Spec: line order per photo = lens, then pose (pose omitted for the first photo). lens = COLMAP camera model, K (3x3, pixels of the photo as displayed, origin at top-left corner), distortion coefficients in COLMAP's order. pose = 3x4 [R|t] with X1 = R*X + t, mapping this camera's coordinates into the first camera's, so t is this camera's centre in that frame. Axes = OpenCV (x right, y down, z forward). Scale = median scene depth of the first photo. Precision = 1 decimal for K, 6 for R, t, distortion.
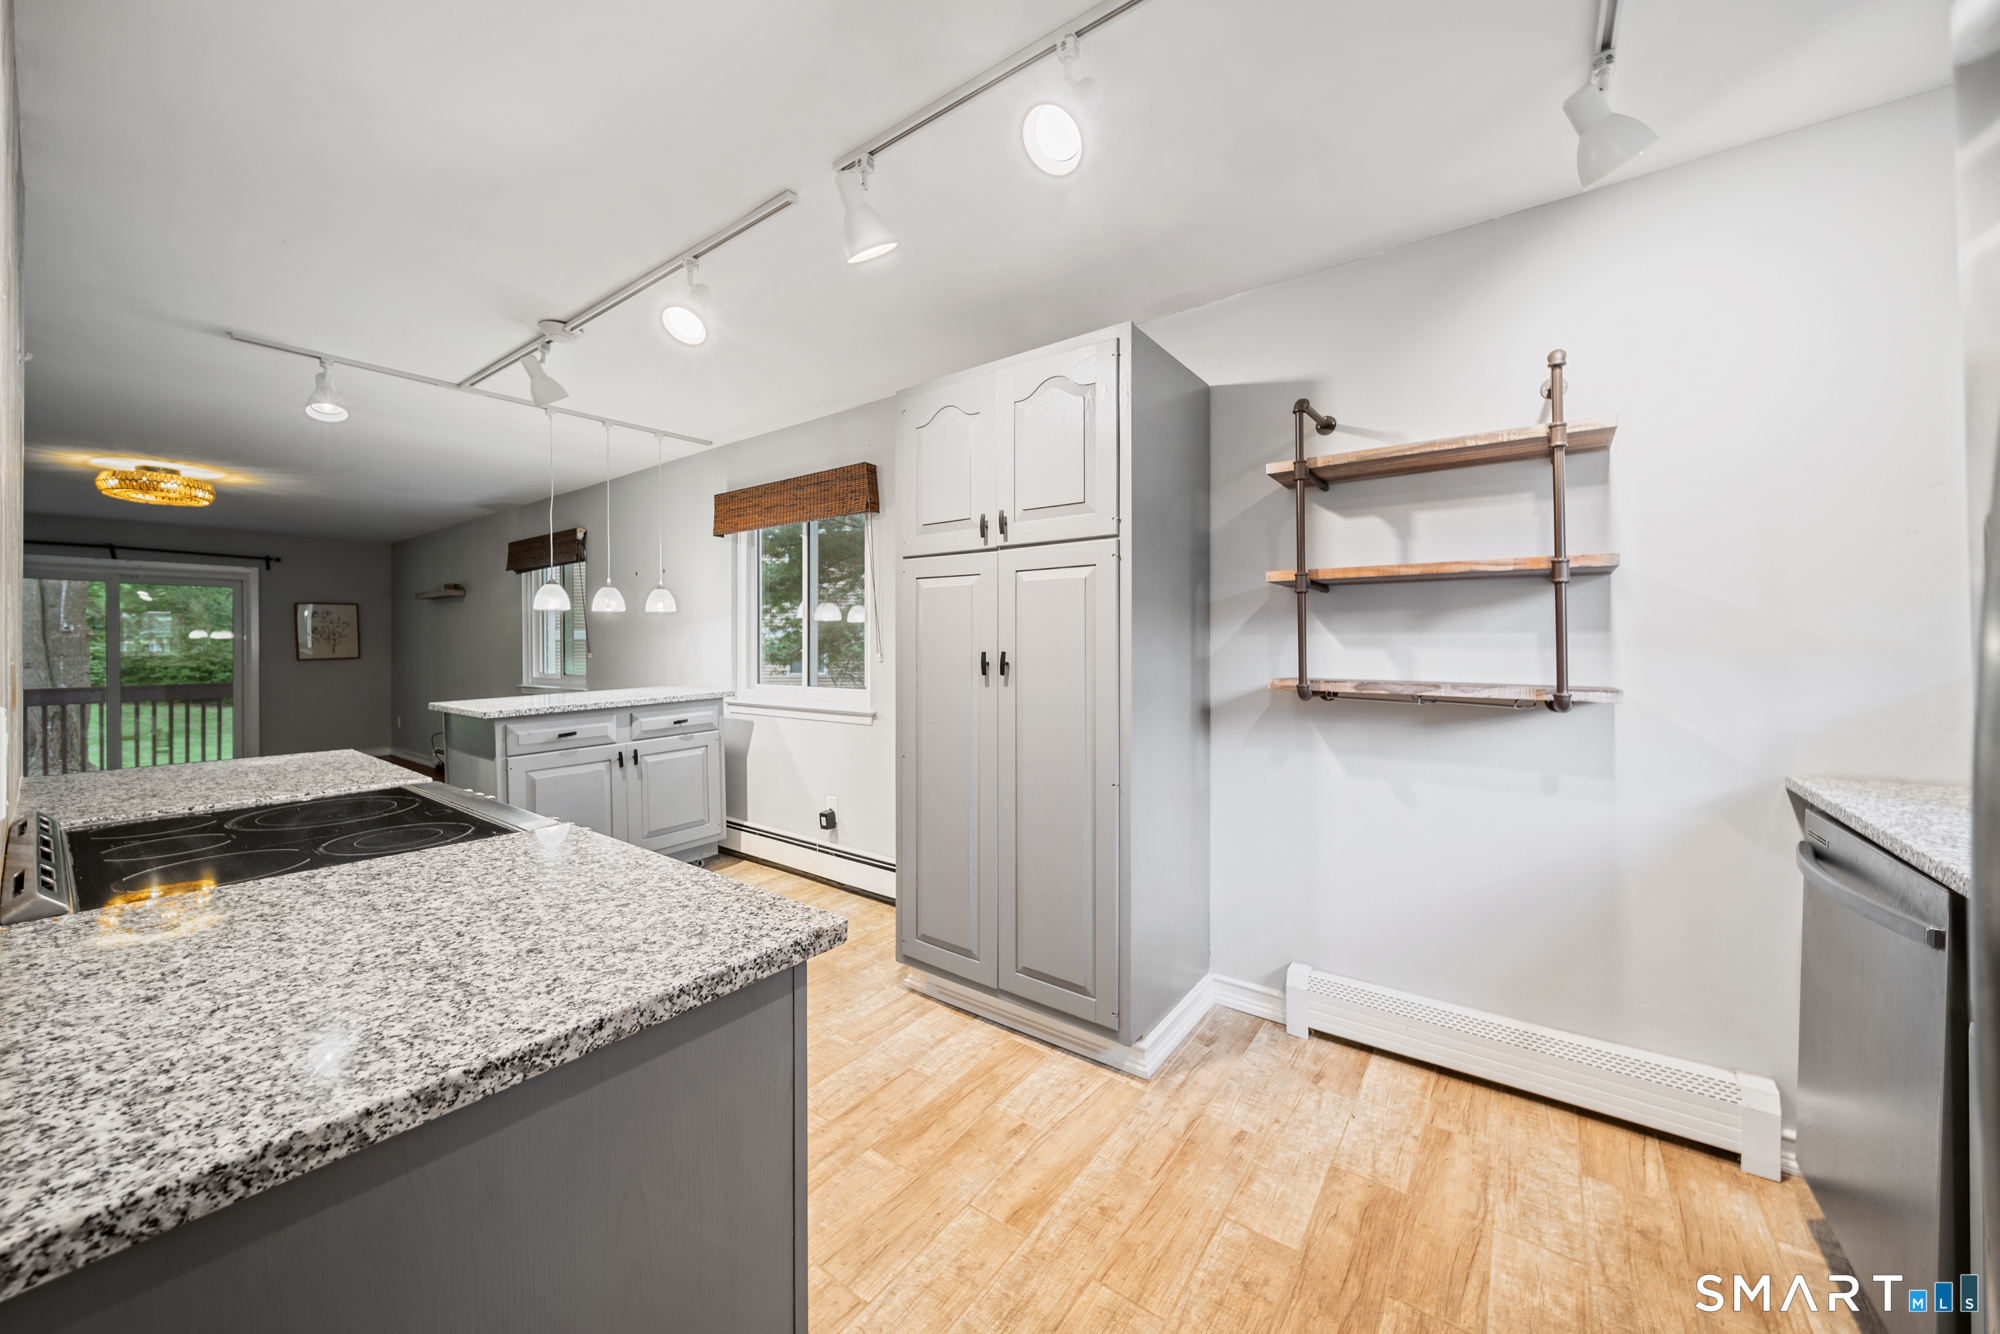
lens RADIAL K [[719.0, 0, 998.9], [0, 719.0, 640.7], [0, 0, 1]] dist [0.000329, 0.000149]
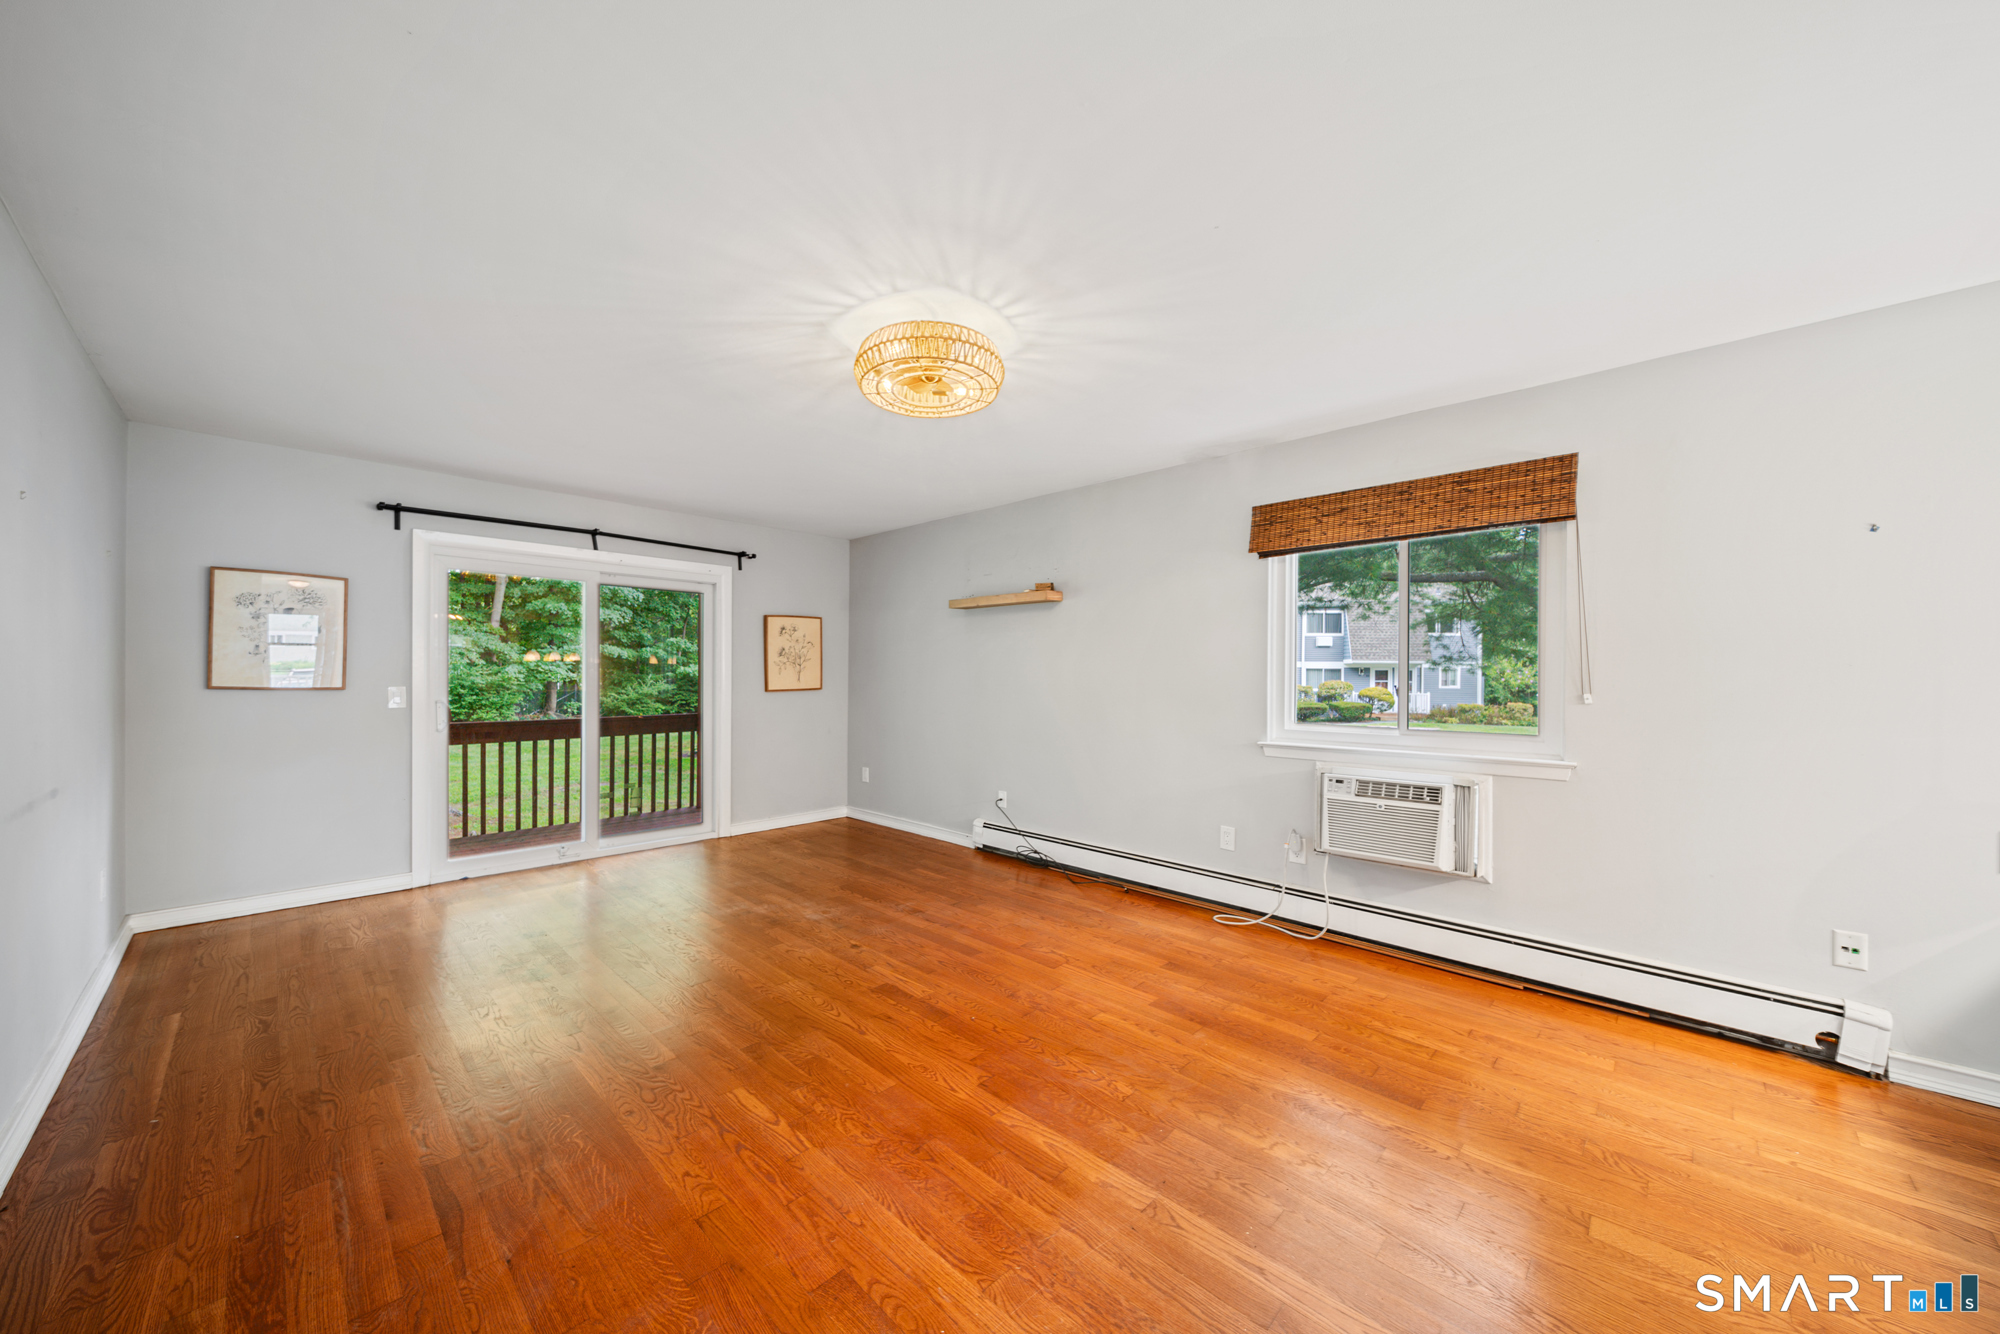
lens RADIAL K [[704.1, 0, 1000.0], [0, 704.1, 667.0], [0, 0, 1]] dist [-0.000428, 0.000001]
pose [[0.991116, 0.011471, -0.132508, -1.371114], [-0.012448, 0.999901, -0.006546, 0.007575], [0.132420, 0.008138, 0.991160, 0.659423]]
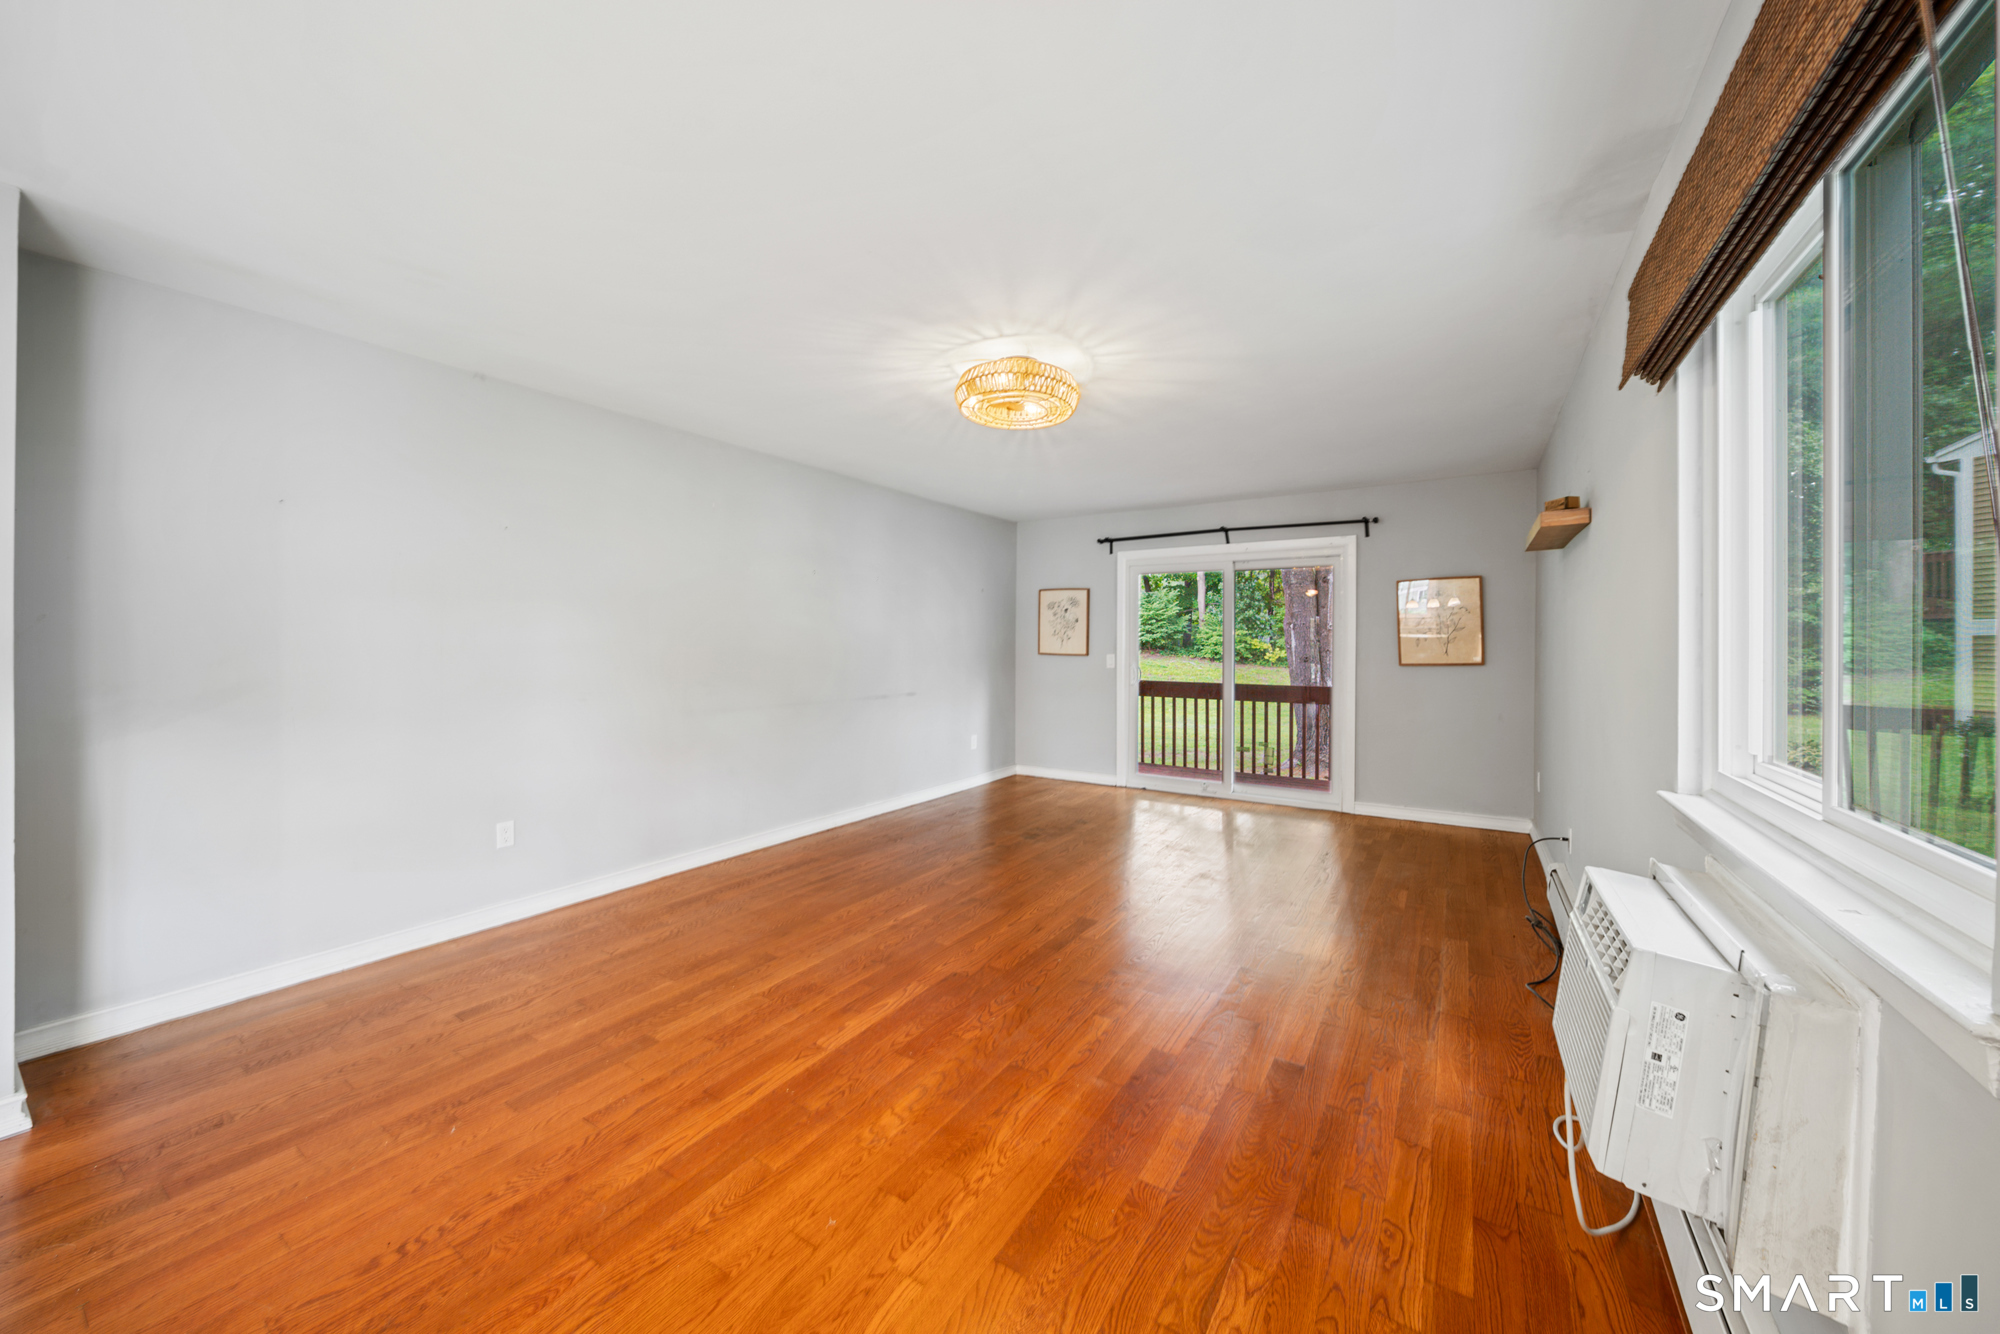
lens RADIAL K [[719.0, 0, 998.9], [0, 719.0, 640.7], [0, 0, 1]] dist [0.000329, 0.000149]
pose [[0.073706, 0.003056, -0.997275, -0.708820], [-0.000877, 0.999995, 0.003000, 0.003936], [0.997280, 0.000653, 0.073708, 1.235064]]
